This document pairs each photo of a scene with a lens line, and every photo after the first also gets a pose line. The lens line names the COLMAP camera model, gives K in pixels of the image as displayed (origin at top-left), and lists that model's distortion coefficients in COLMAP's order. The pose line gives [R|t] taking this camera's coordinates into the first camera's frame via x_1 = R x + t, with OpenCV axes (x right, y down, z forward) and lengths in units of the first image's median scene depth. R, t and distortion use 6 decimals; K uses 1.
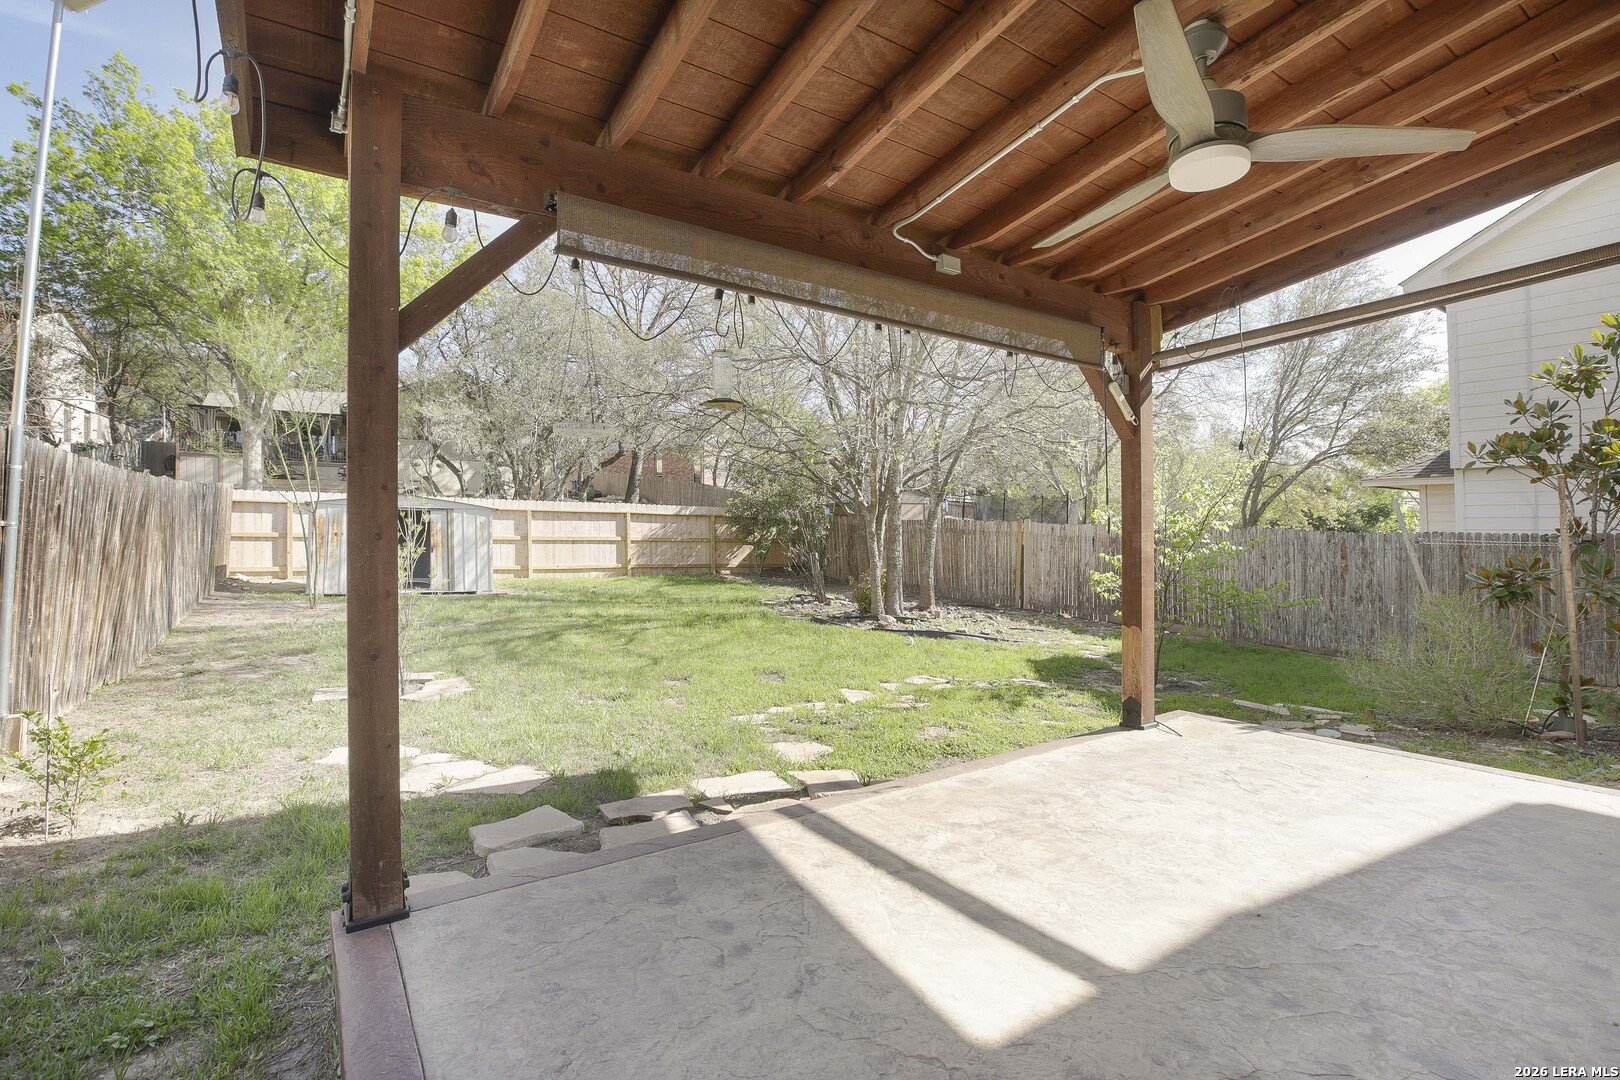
lens RADIAL K [[788.7, 0, 810.0], [0, 788.7, 540.0], [0, 0, 1]] dist [-0.024590, -0.001432]
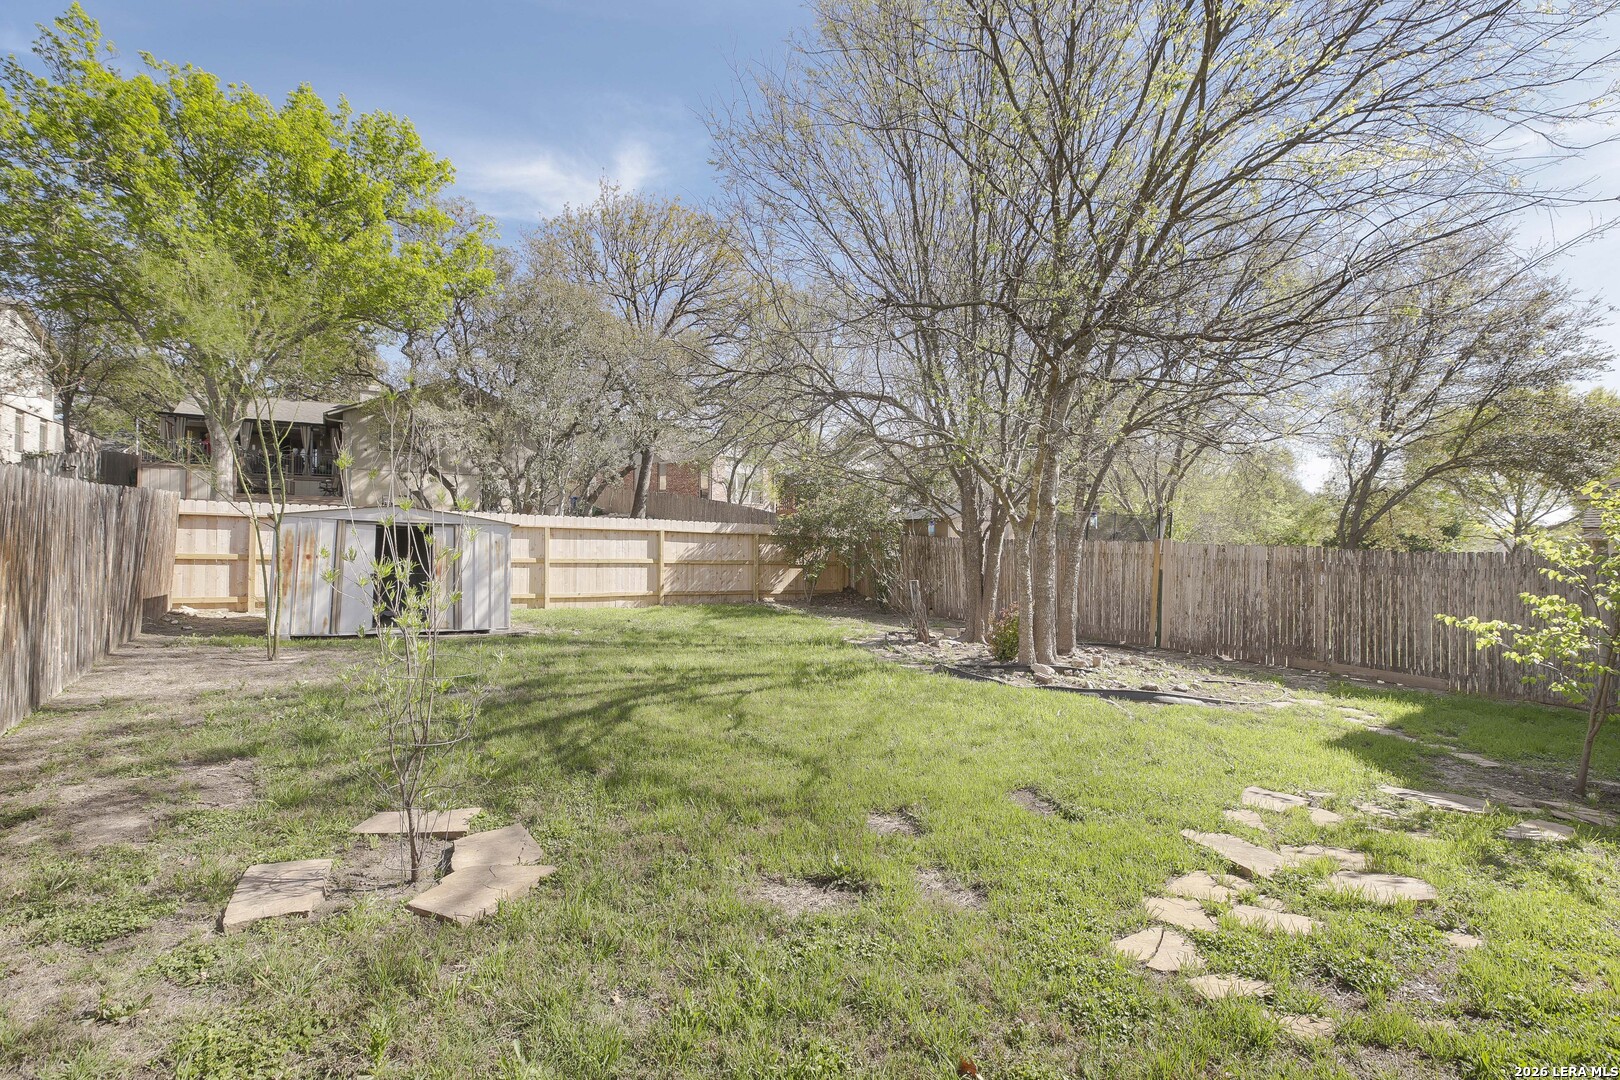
lens RADIAL K [[768.6, 0, 805.8], [0, 768.6, 532.0], [0, 0, 1]] dist [-0.029010, 0.001857]
pose [[0.999726, 0.001312, 0.023356, -0.099441], [-0.000500, 0.999396, -0.034746, -0.004402], [-0.023387, 0.034725, 0.999123, 0.178309]]
